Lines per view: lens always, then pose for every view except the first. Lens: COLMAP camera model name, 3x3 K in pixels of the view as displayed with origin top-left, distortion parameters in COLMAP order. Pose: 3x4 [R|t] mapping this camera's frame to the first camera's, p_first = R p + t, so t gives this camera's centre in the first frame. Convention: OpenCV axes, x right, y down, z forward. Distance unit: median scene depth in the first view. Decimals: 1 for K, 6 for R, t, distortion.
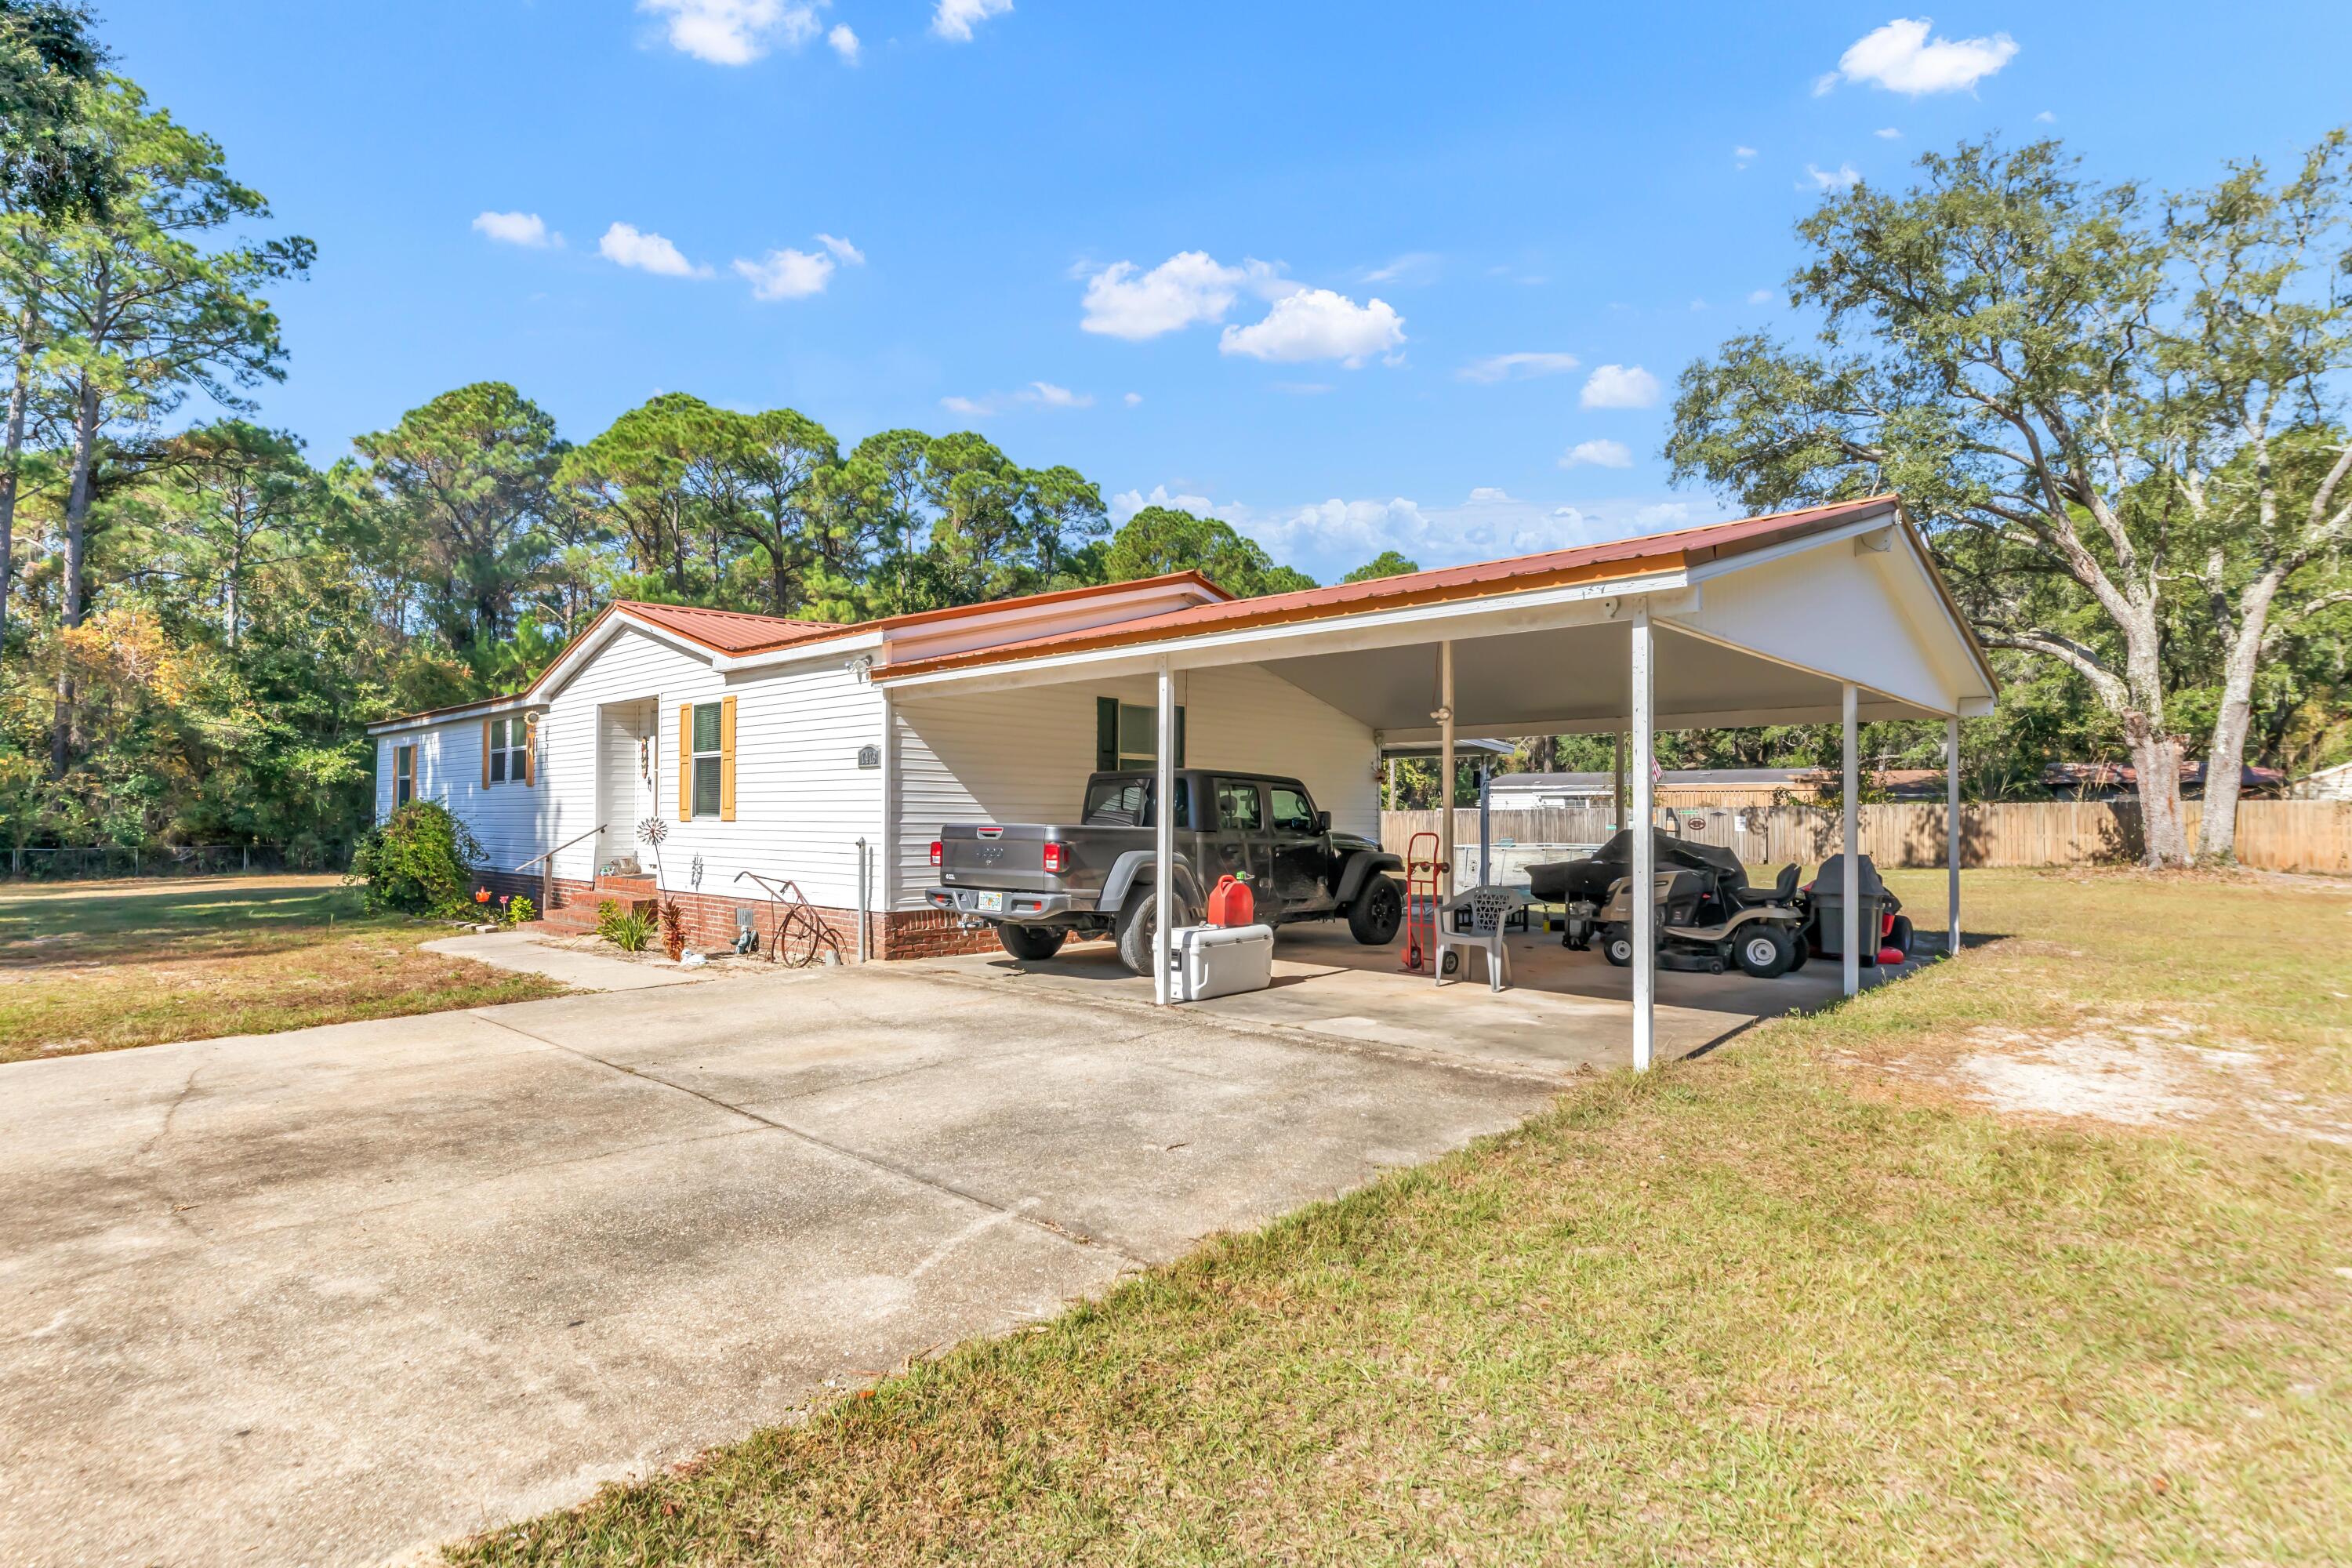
lens RADIAL K [[1240.3, 0, 1163.7], [0, 1240.3, 780.1], [0, 0, 1]] dist [-0.004922, 0.001714]
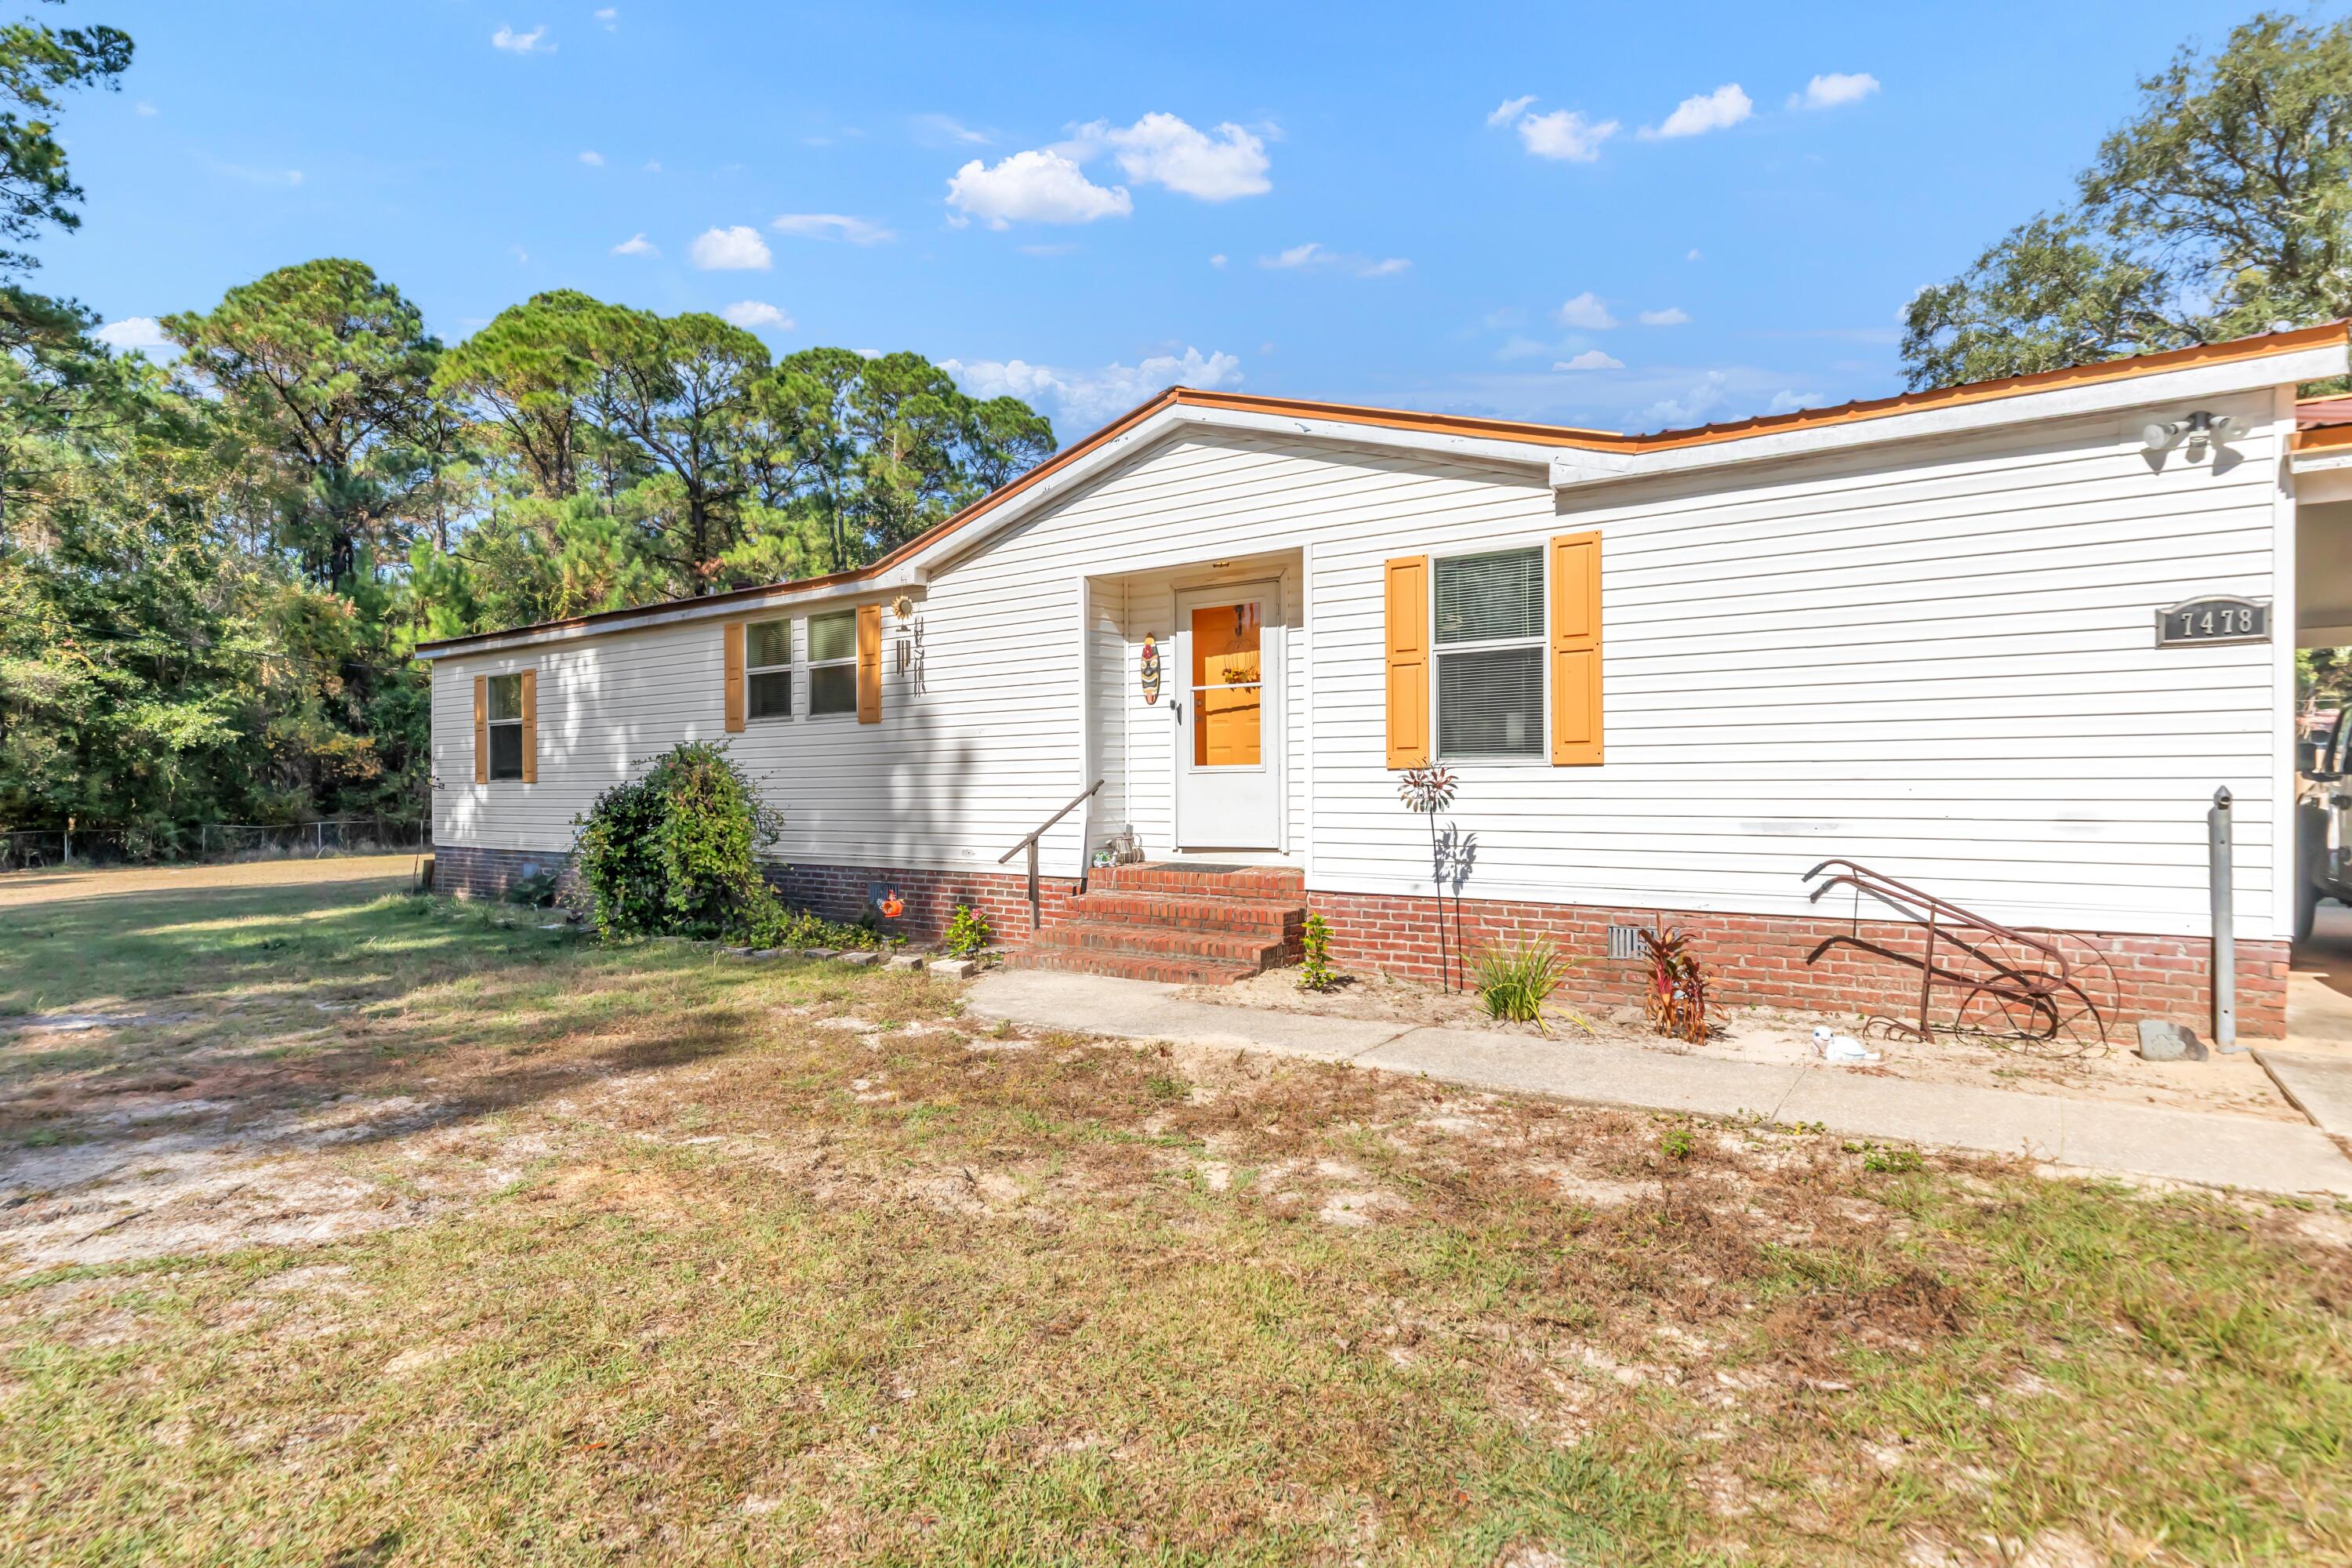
lens RADIAL K [[1240.3, 0, 1183.9], [0, 1240.3, 788.9], [0, 0, 1]] dist [-0.004922, 0.001714]
pose [[0.988453, -0.011378, 0.151098, -0.173553], [0.006528, 0.999449, 0.032554, 0.007090], [-0.151385, -0.031191, 0.987983, 0.141950]]
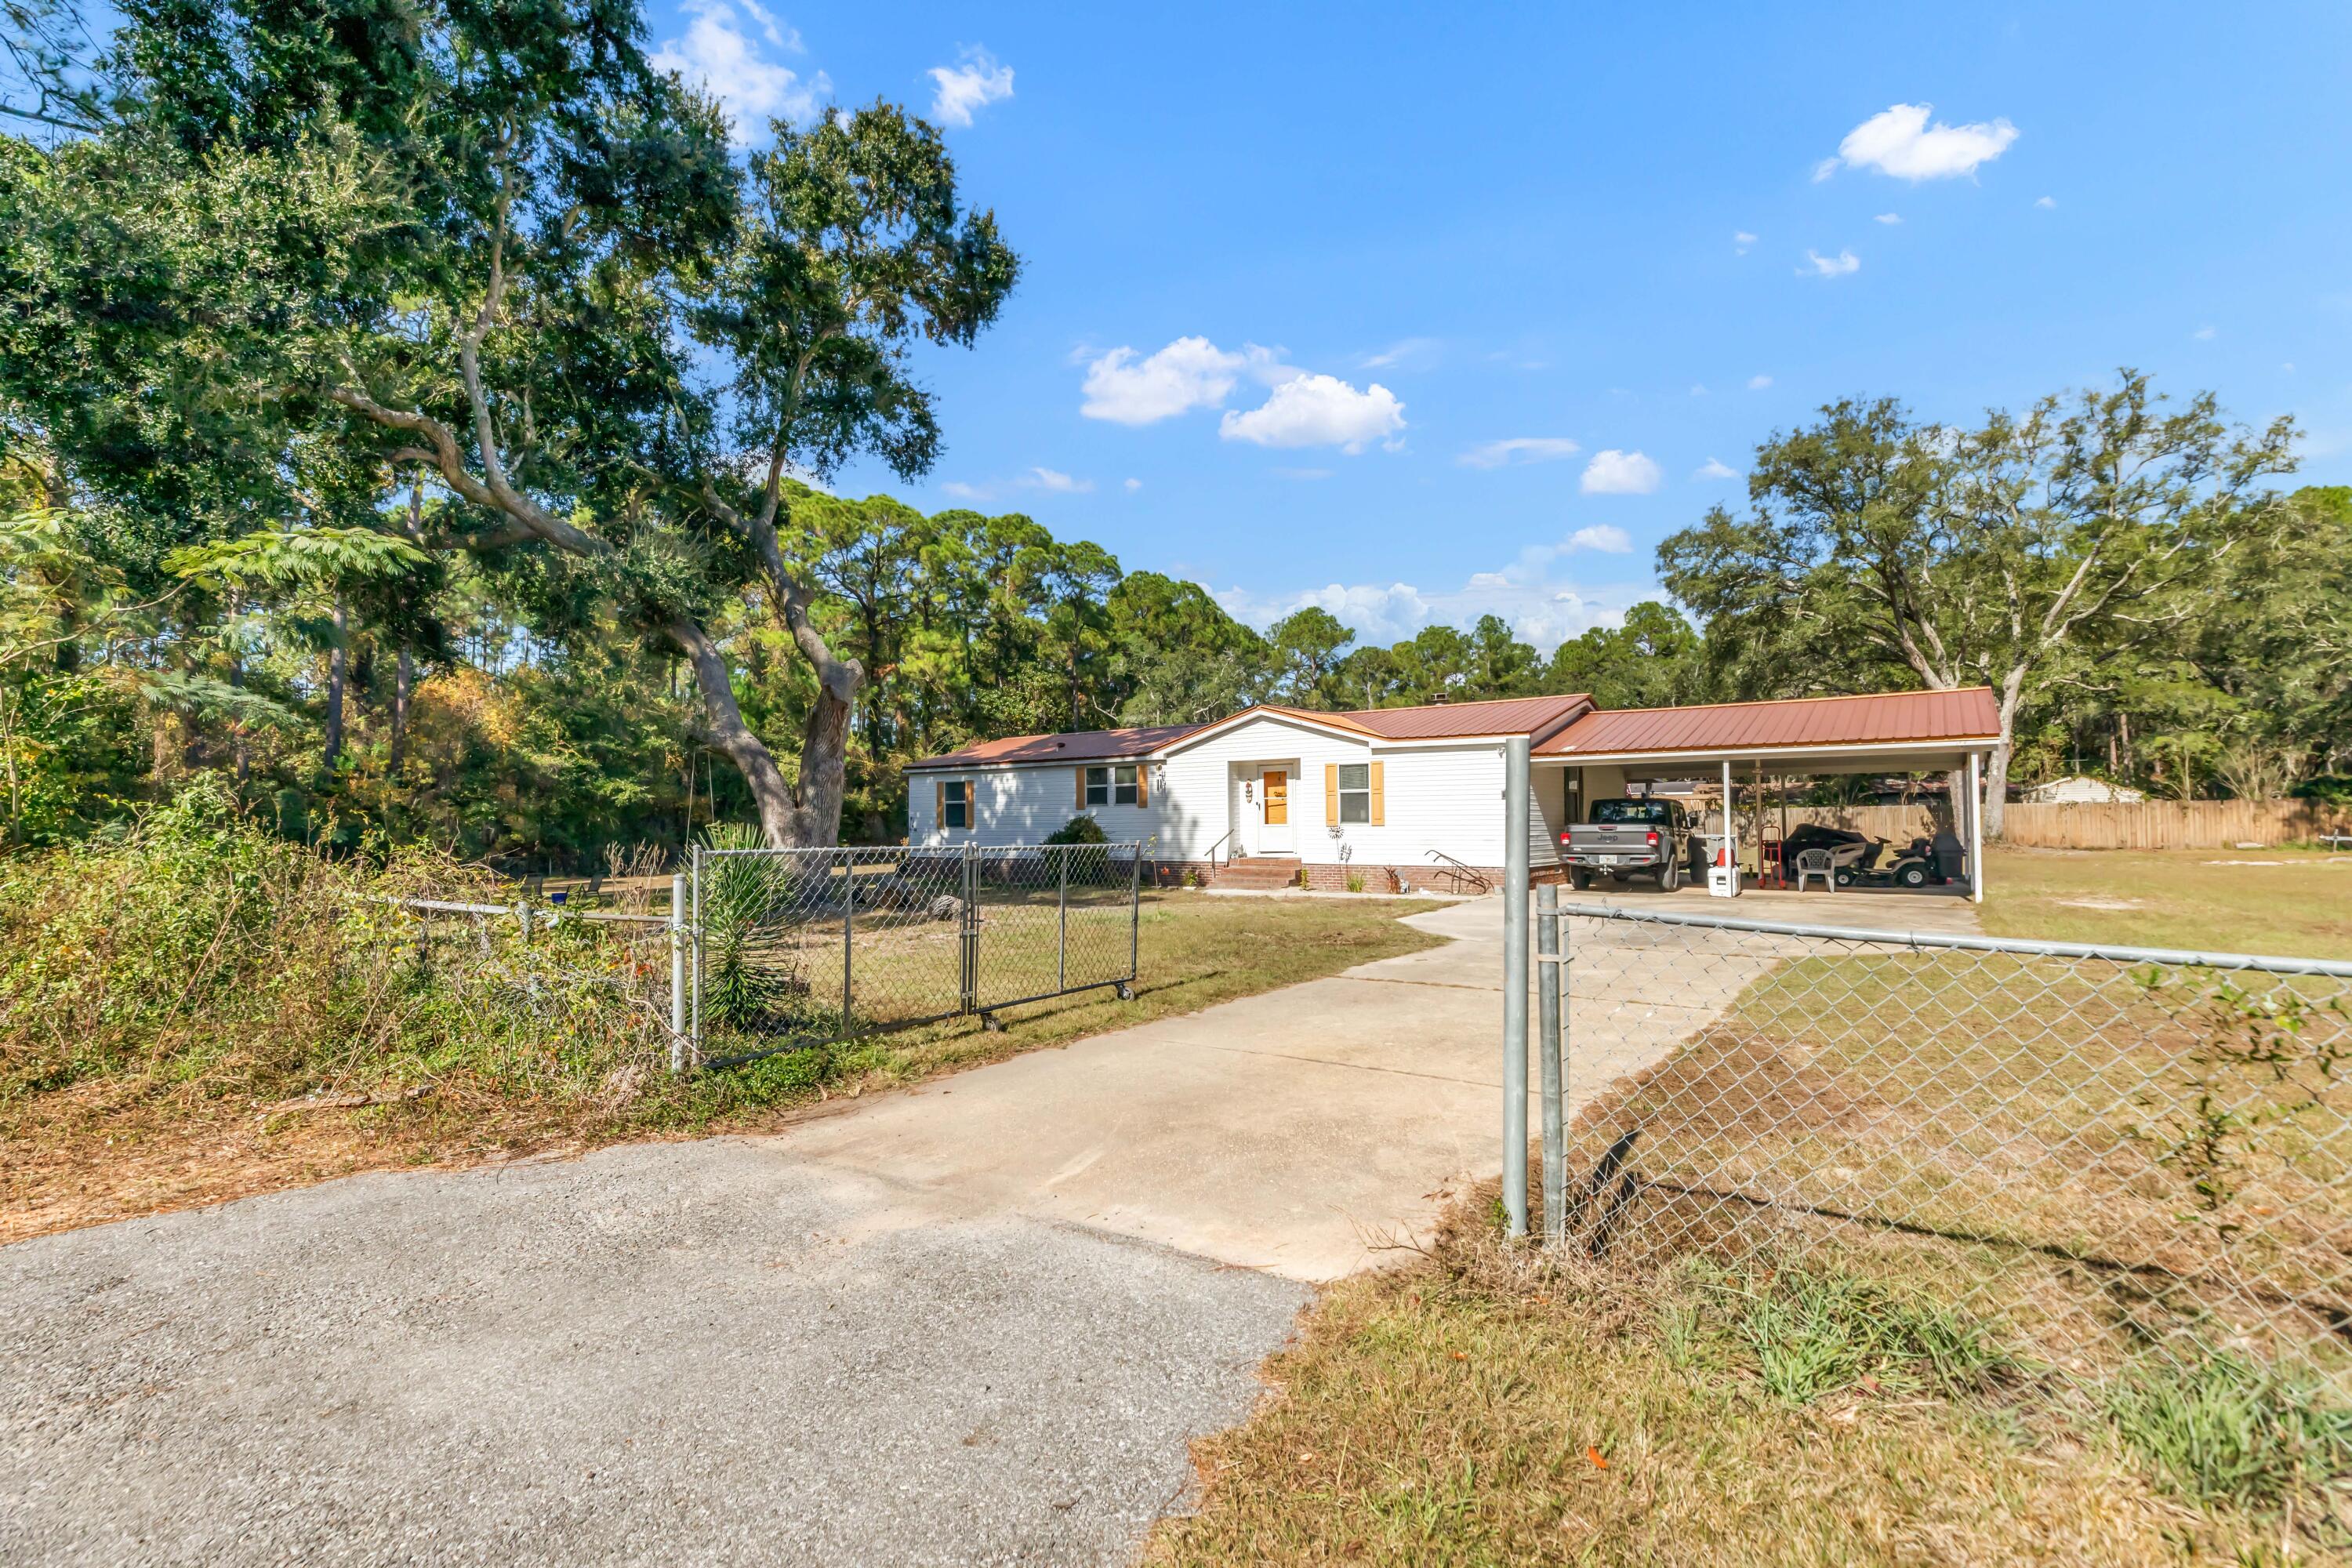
lens RADIAL K [[1102.8, 0, 1177.6], [0, 1102.8, 779.3], [0, 0, 1]] dist [-0.001989, 0.000654]
pose [[0.991219, -0.007805, 0.131997, -0.254659], [0.009149, 0.999912, -0.009581, -0.007272], [-0.131911, 0.010705, 0.991204, -0.188340]]
